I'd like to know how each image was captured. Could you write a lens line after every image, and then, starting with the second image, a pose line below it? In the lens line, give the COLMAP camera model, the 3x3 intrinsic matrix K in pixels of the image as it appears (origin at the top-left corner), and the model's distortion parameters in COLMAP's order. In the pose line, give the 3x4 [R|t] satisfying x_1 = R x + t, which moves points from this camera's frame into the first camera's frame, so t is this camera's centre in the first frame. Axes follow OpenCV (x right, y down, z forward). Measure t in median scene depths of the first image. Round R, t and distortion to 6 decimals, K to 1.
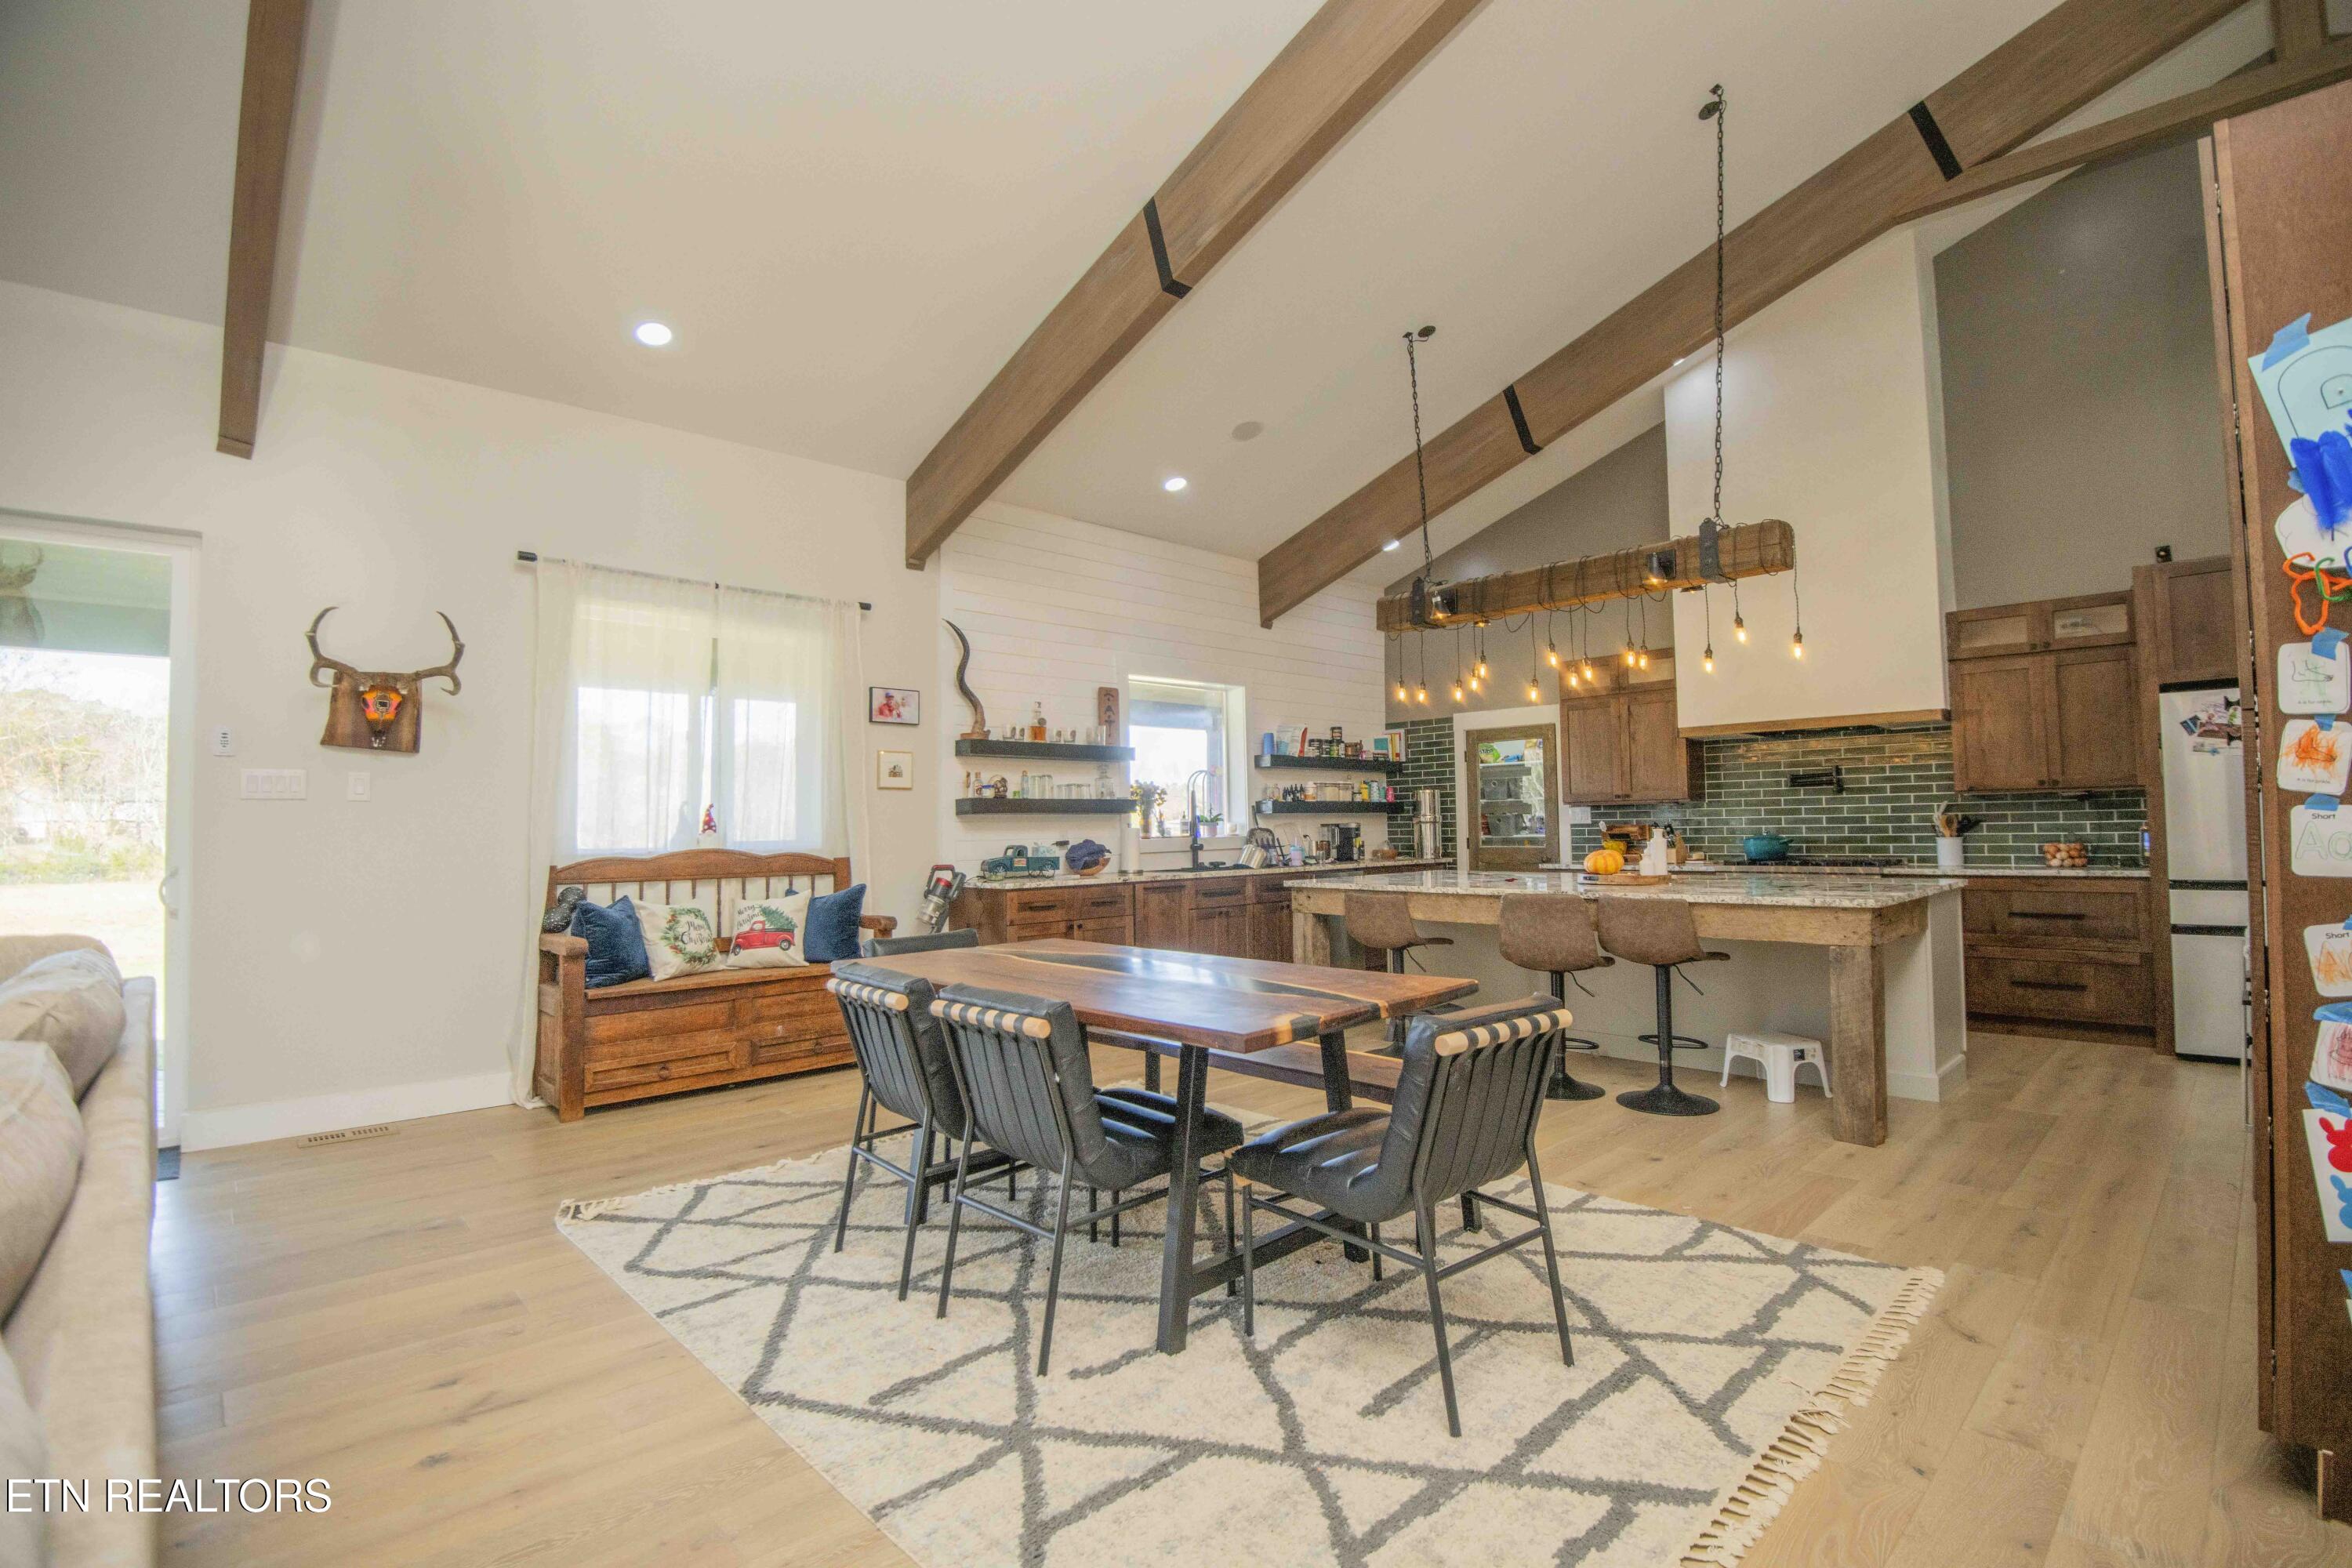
lens RADIAL K [[1063.7, 0, 1176.0], [0, 1063.7, 784.0], [0, 0, 1]] dist [-0.020288, -0.009828]
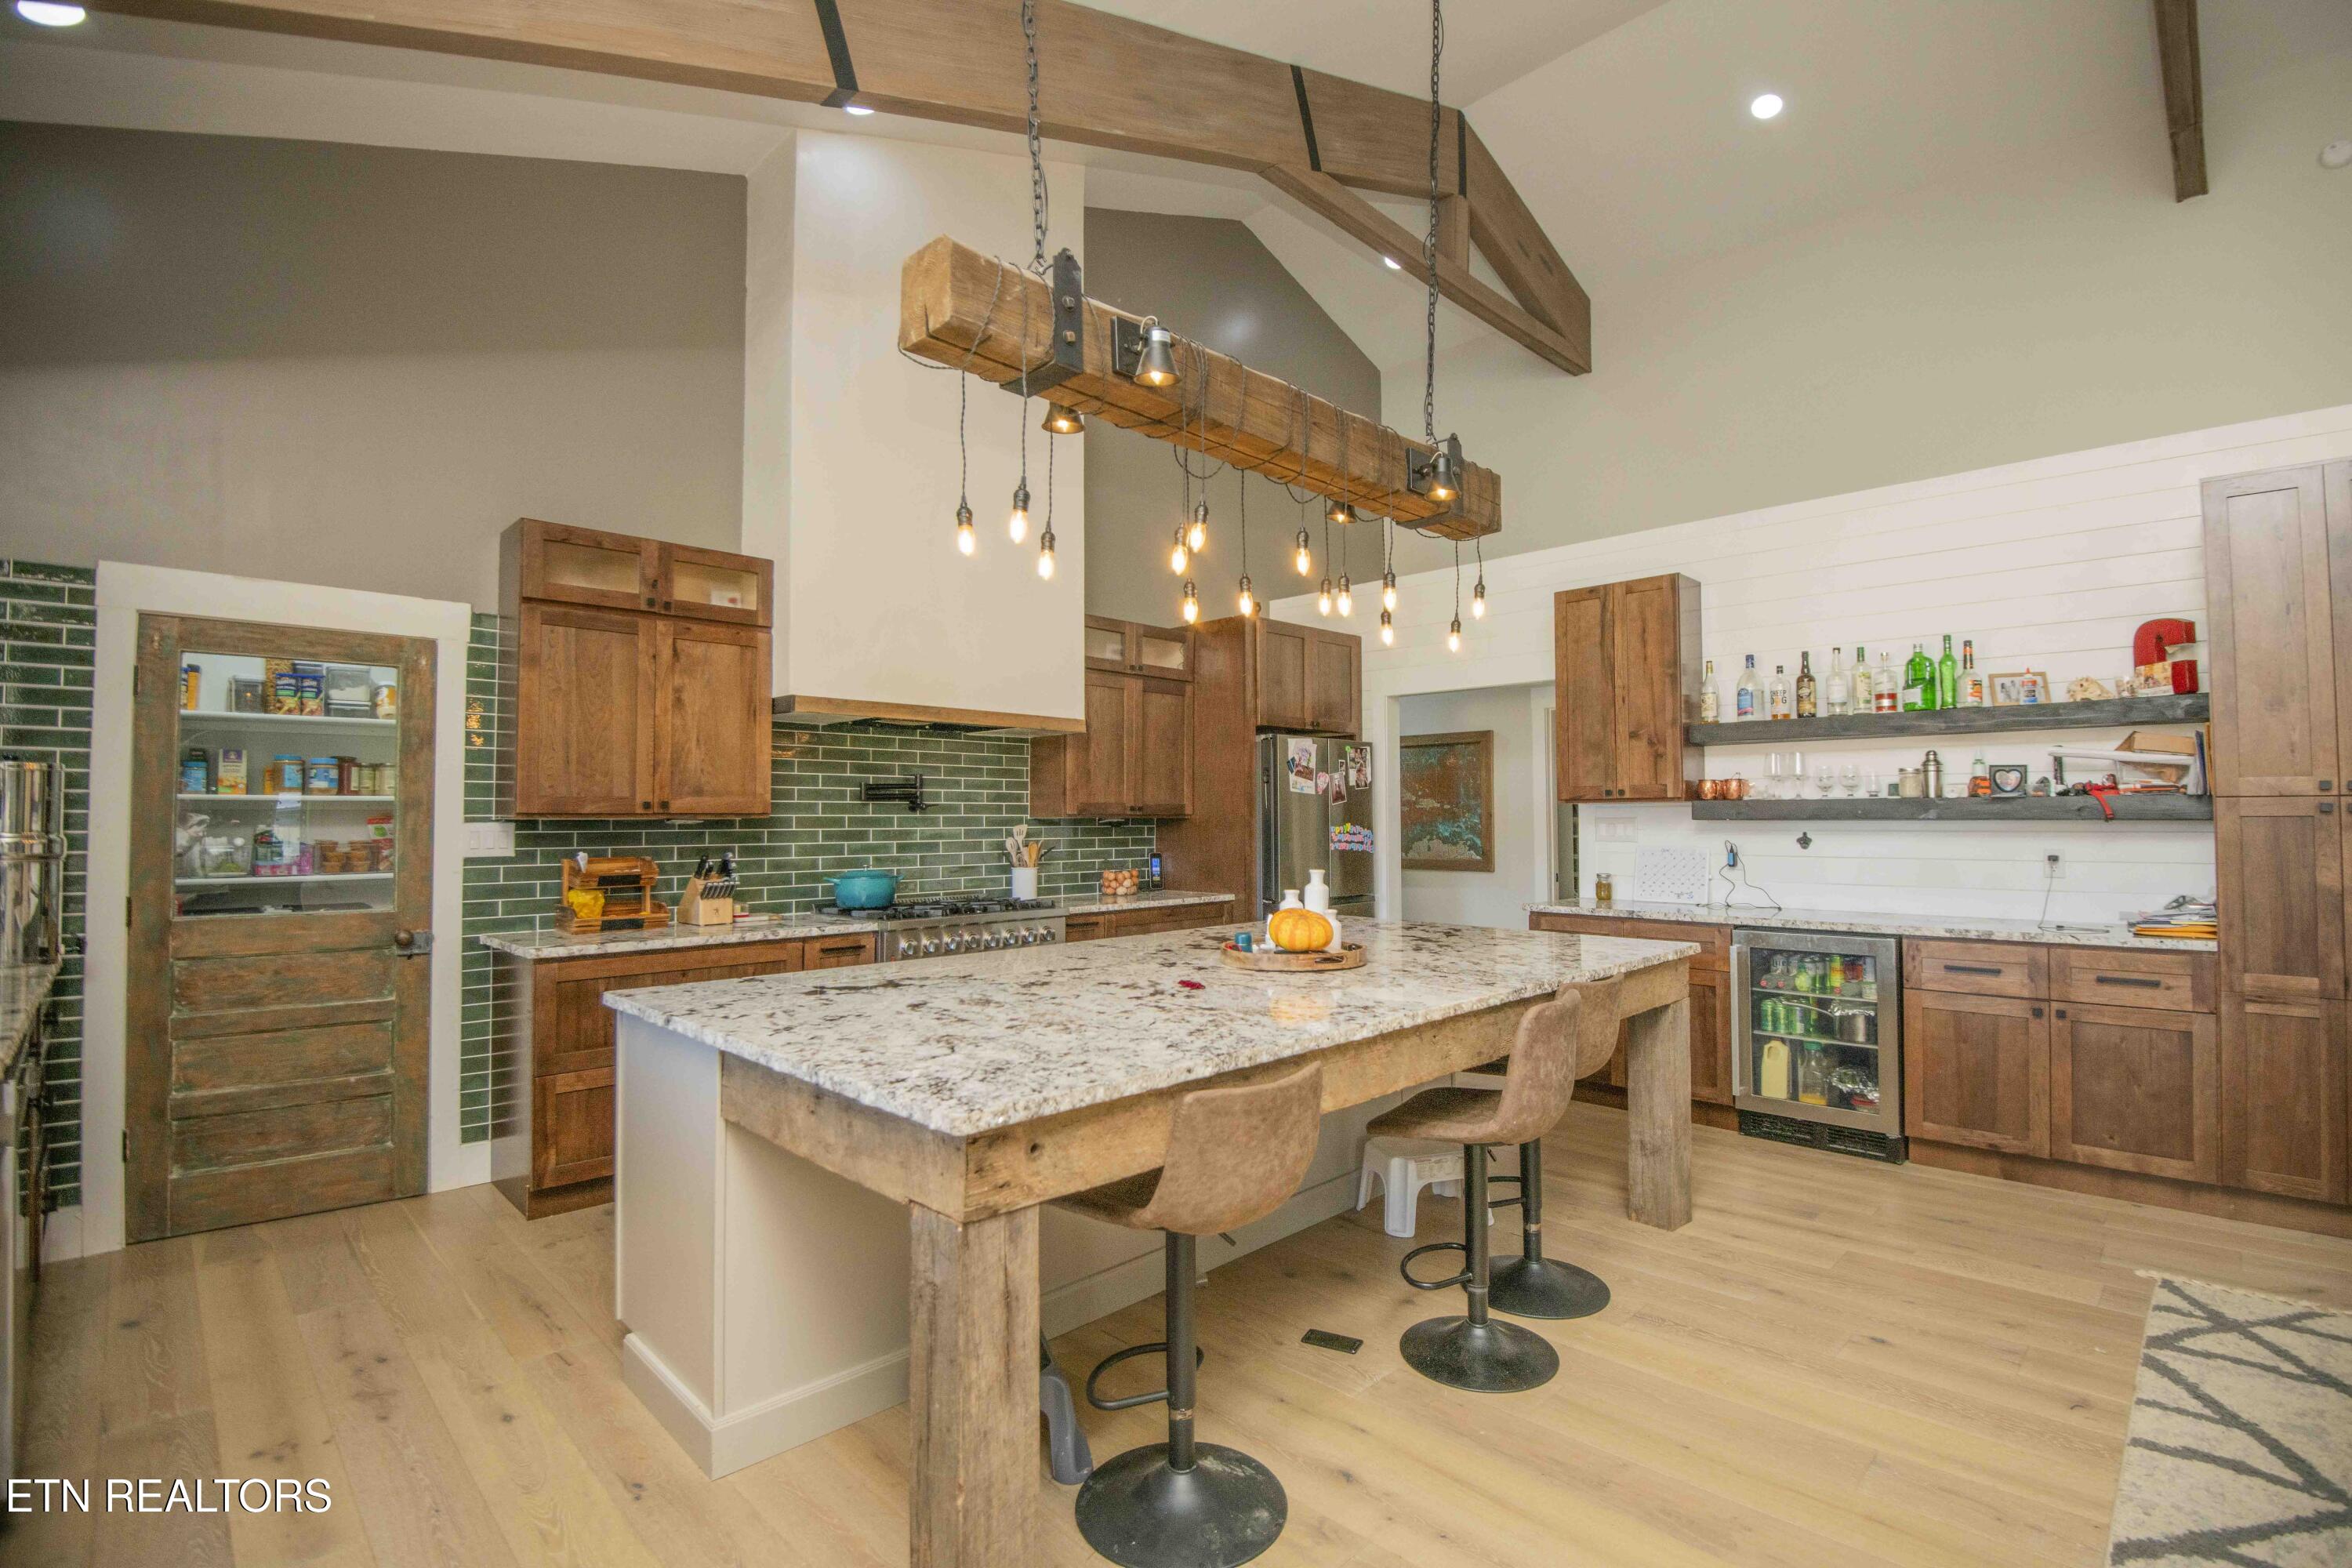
lens RADIAL K [[1063.7, 0, 1176.0], [0, 1063.7, 784.0], [0, 0, 1]] dist [-0.020288, -0.009828]
pose [[-0.031240, 0.054323, 0.998035, -0.125737], [-0.032524, 0.997938, -0.055336, 0.023752], [-0.998983, -0.034189, -0.029409, 0.802342]]
